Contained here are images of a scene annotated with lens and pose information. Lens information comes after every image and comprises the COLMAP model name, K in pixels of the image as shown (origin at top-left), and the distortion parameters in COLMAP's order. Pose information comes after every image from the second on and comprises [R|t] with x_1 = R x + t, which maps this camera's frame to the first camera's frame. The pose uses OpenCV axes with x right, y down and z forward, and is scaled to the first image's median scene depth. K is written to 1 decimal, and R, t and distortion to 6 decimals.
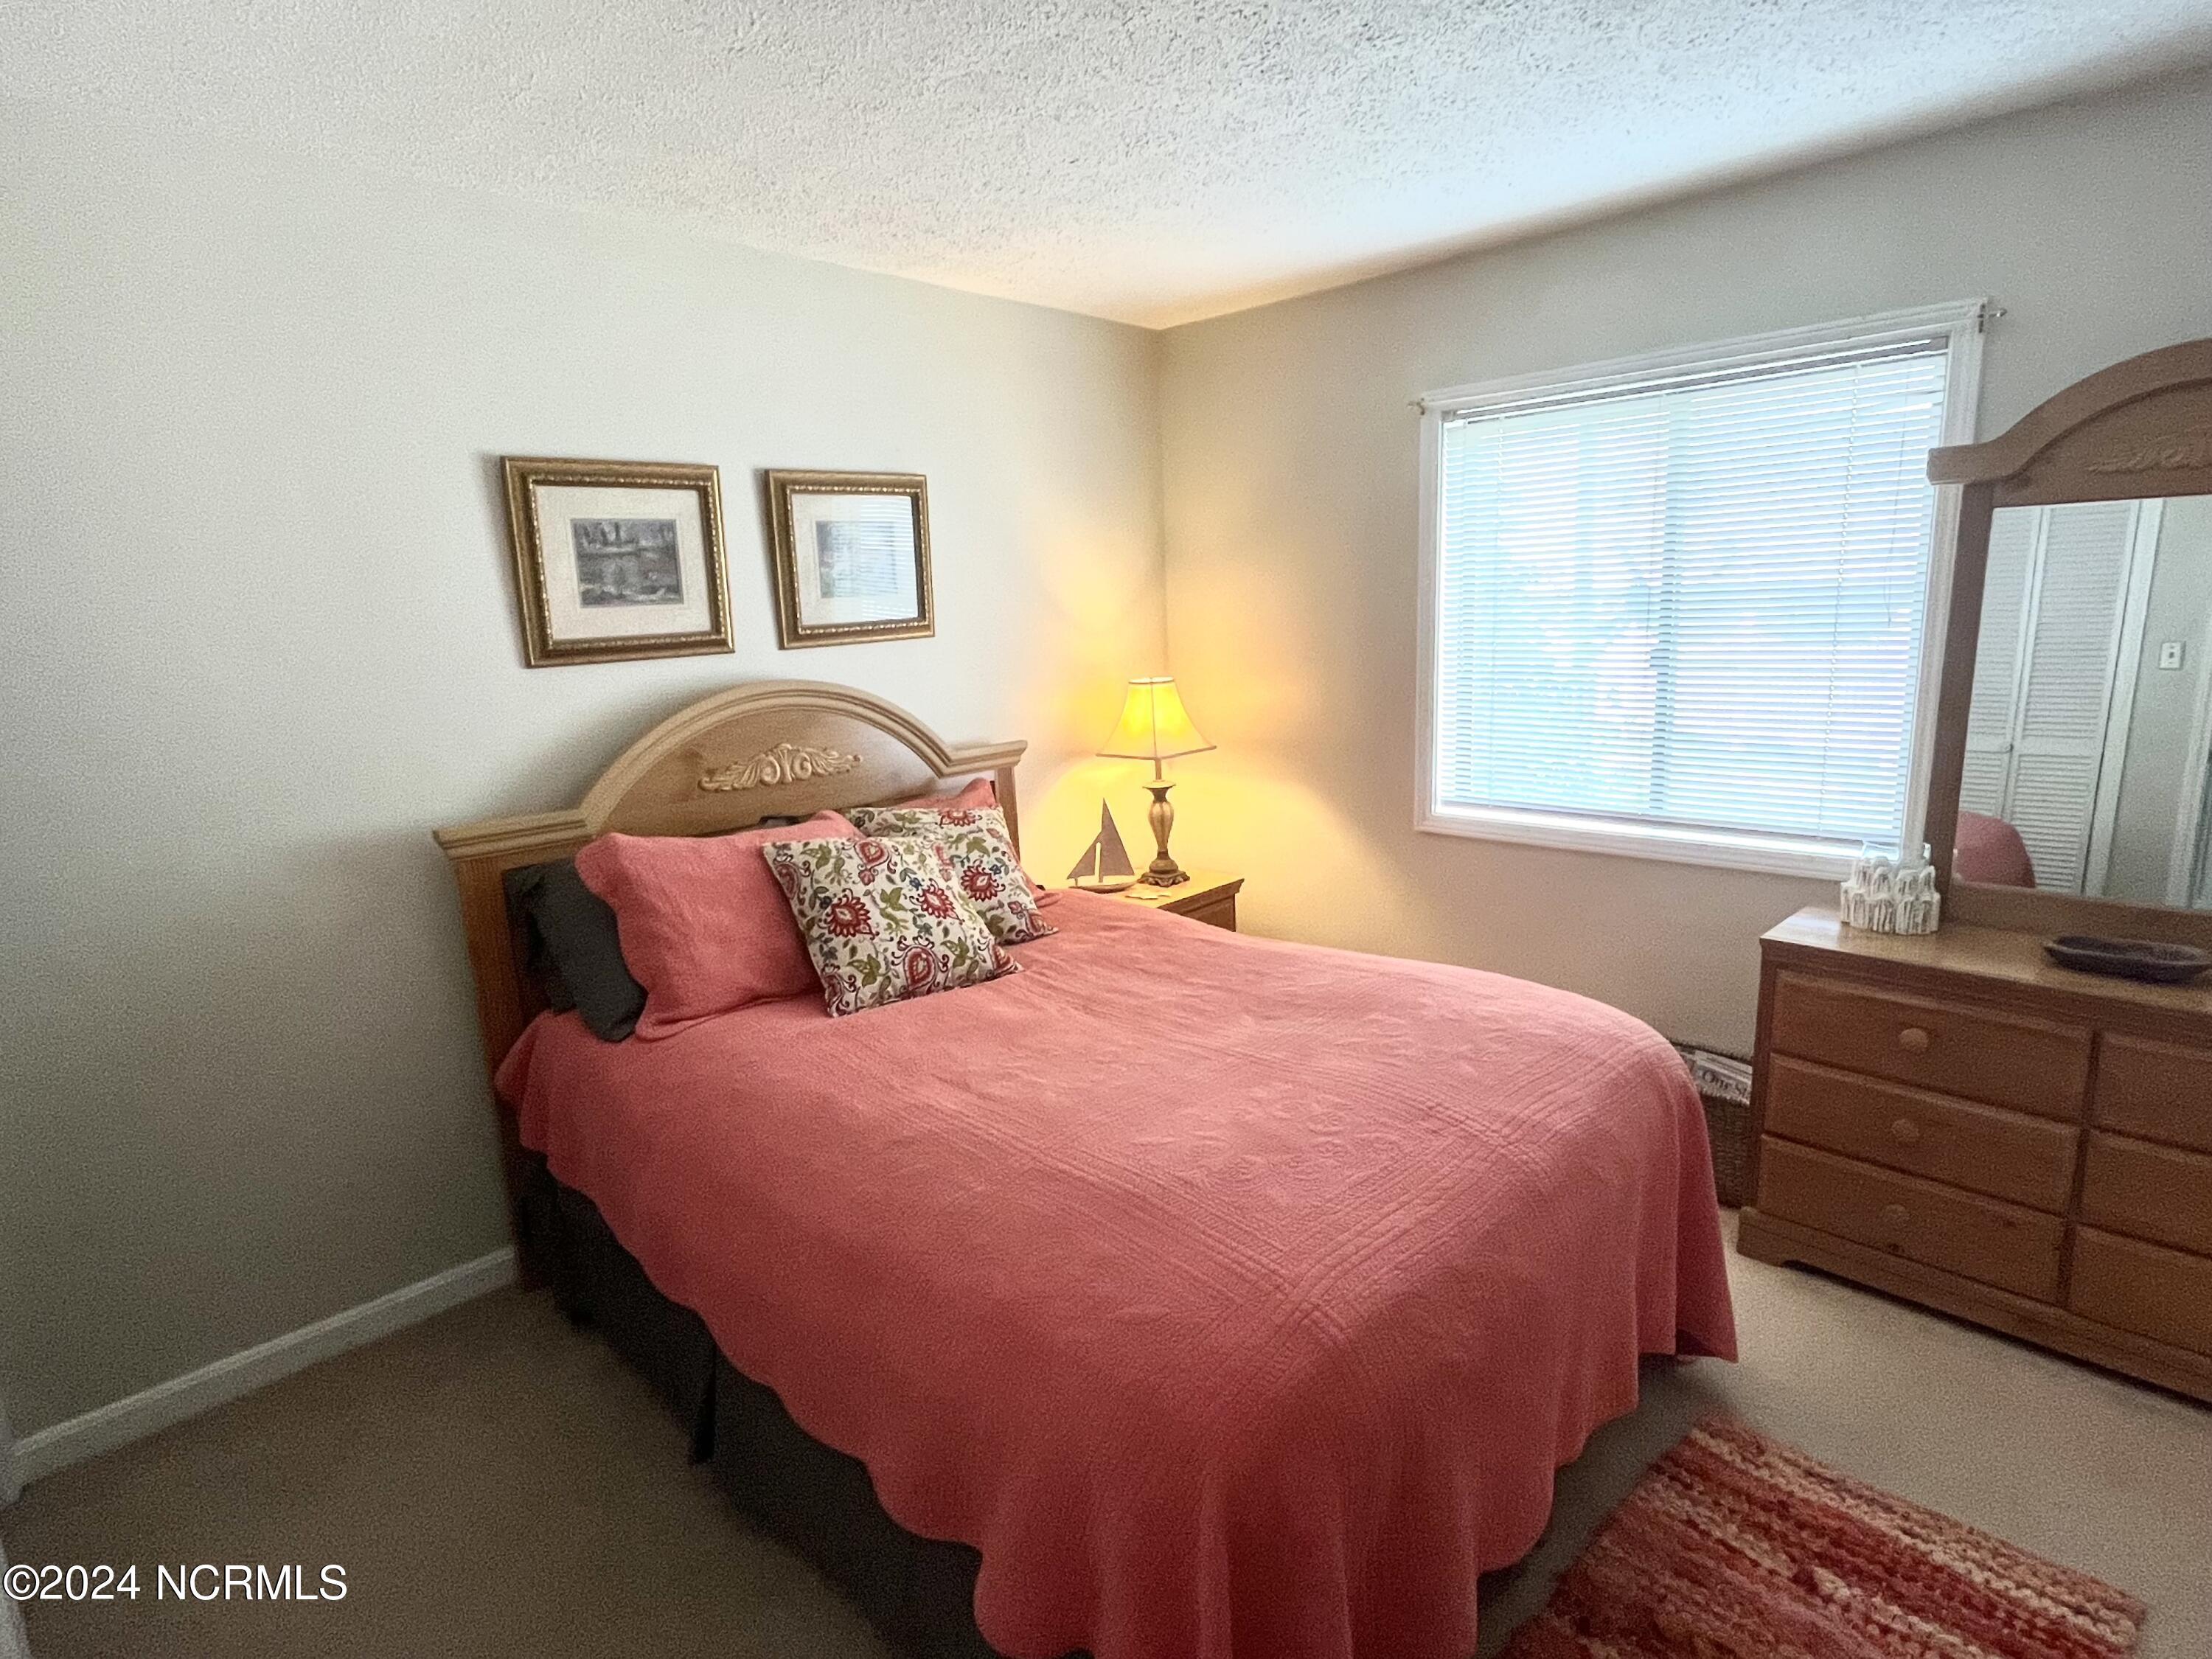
lens RADIAL K [[1153.2, 0, 1106.0], [0, 1153.2, 829.5], [0, 0, 1]] dist [0.002643, 0.001034]
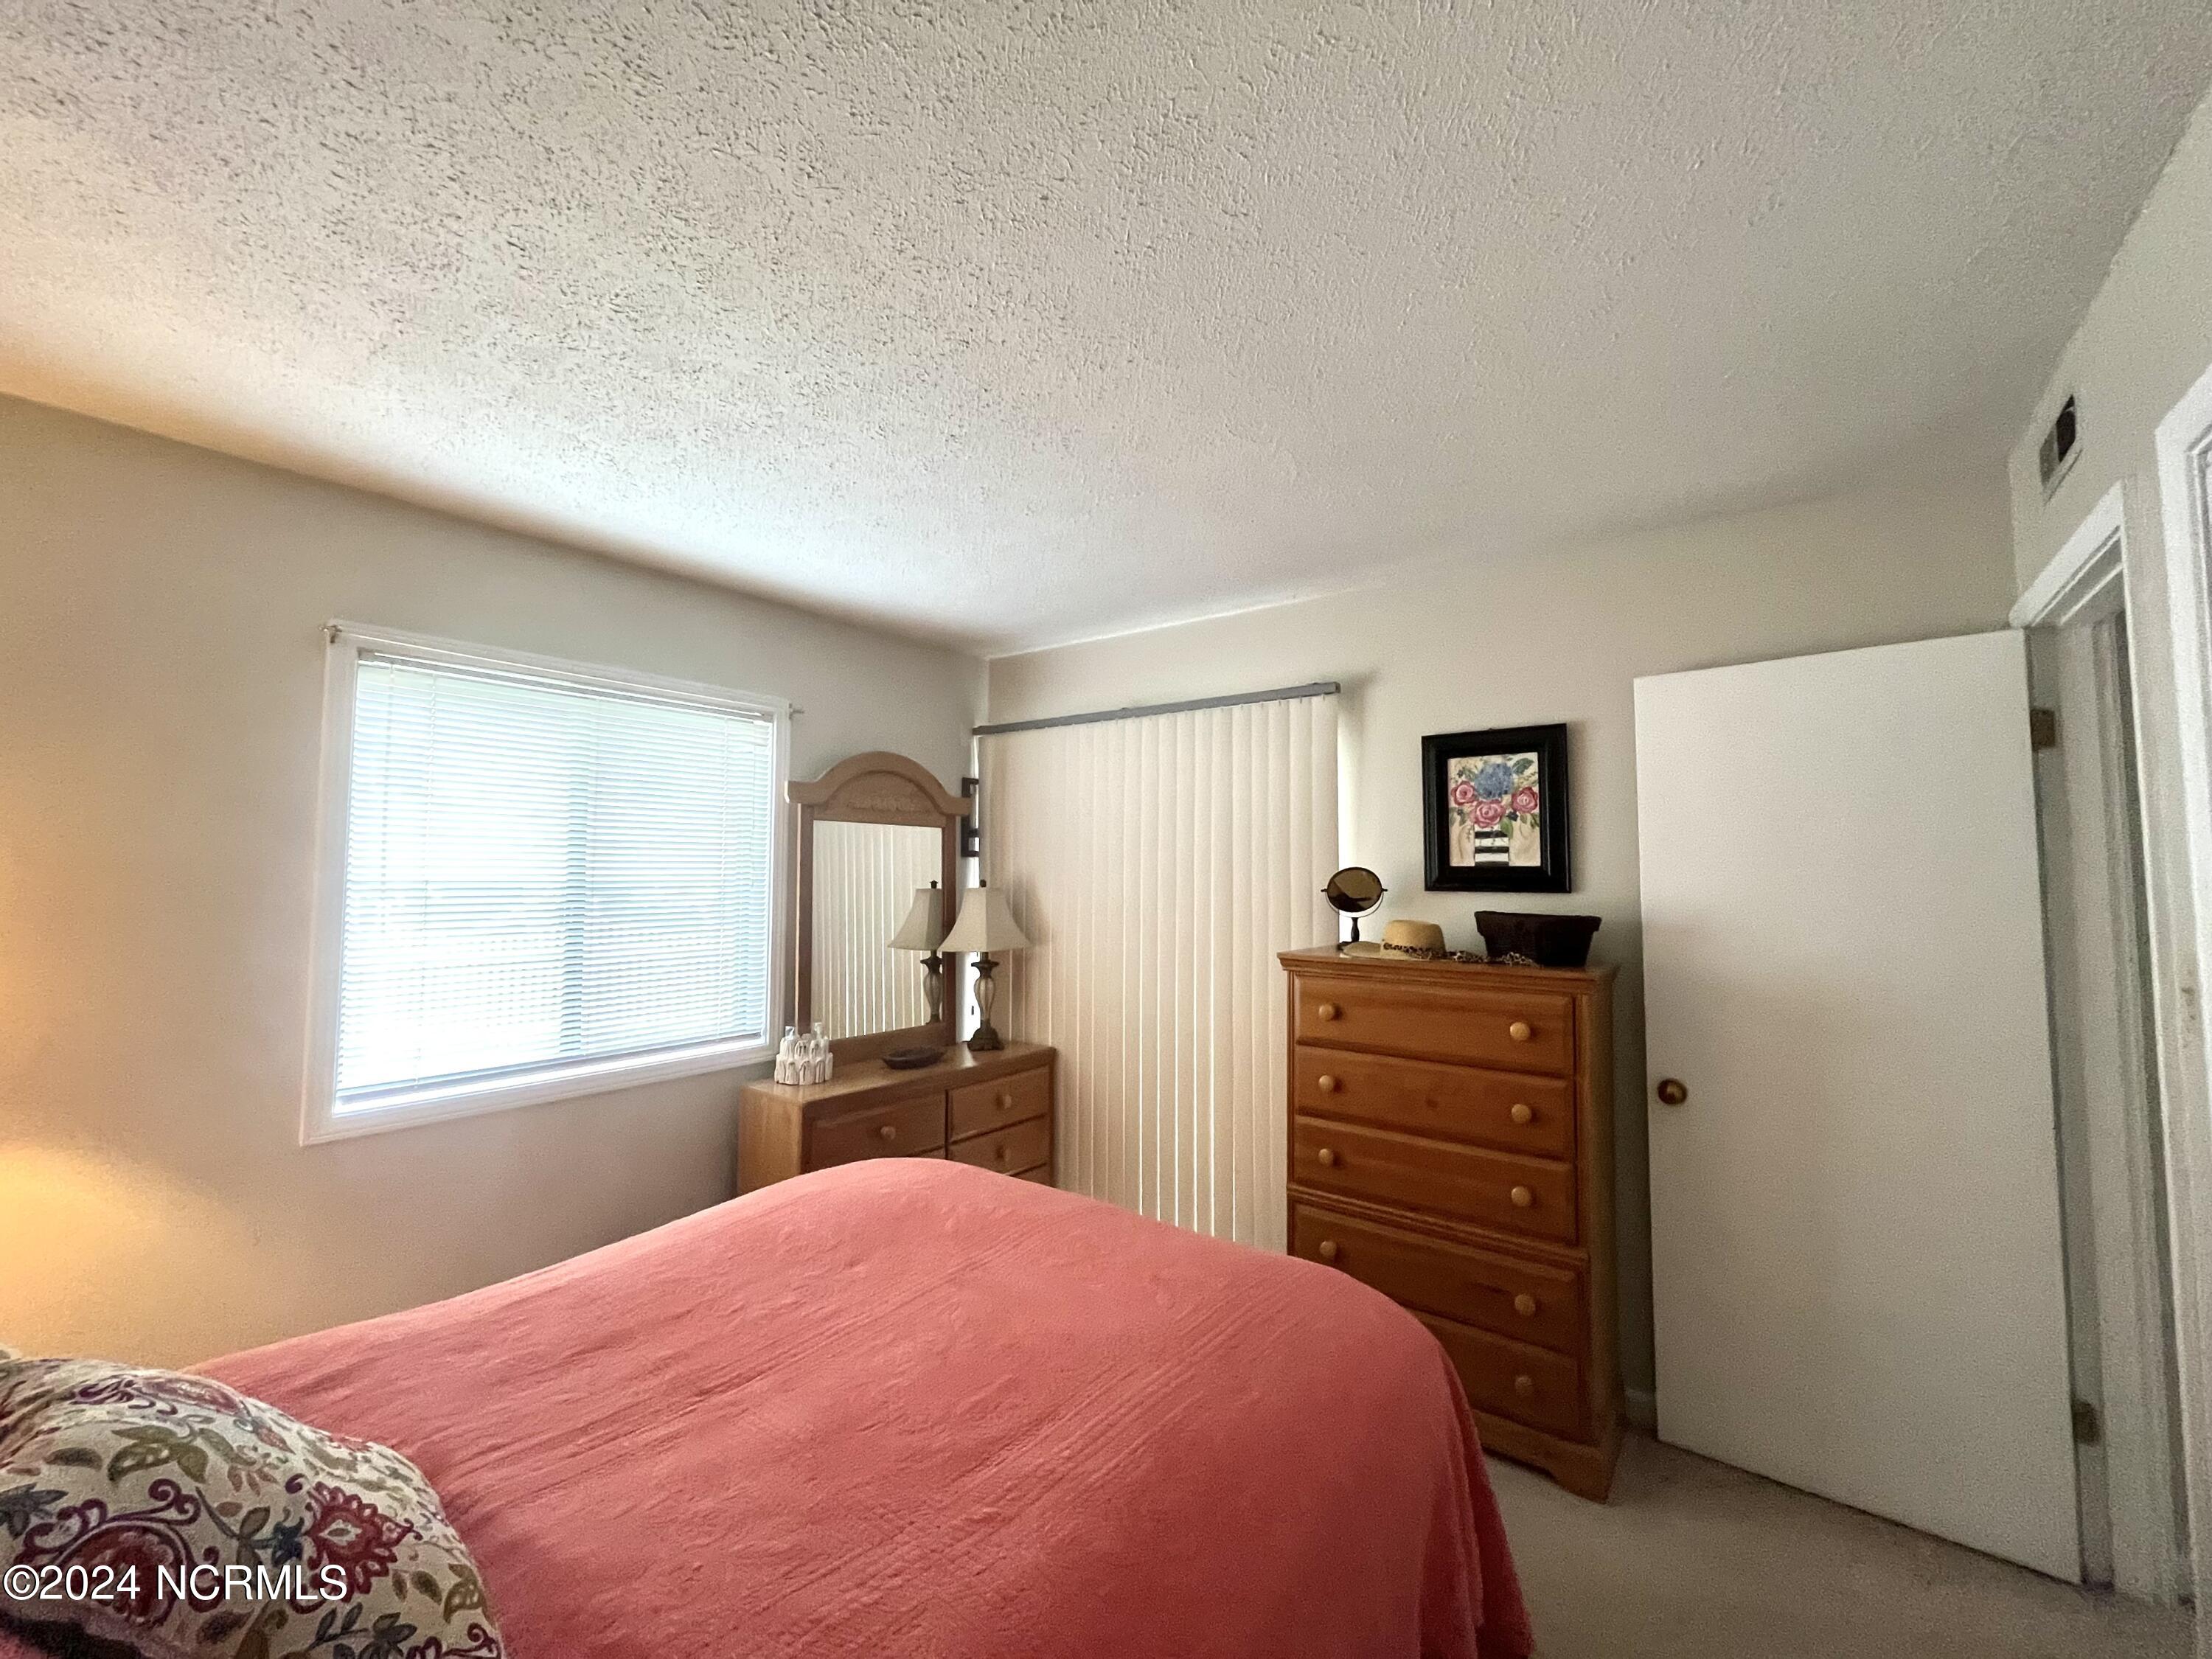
lens RADIAL K [[897.4, 0, 1097.4], [0, 897.4, 825.6], [0, 0, 1]] dist [-0.002220, -0.000284]
pose [[-0.122117, 0.091099, 0.988326, -0.575969], [0.196604, 0.978267, -0.065879, -0.091531], [-0.972848, 0.186264, -0.137373, 0.732792]]
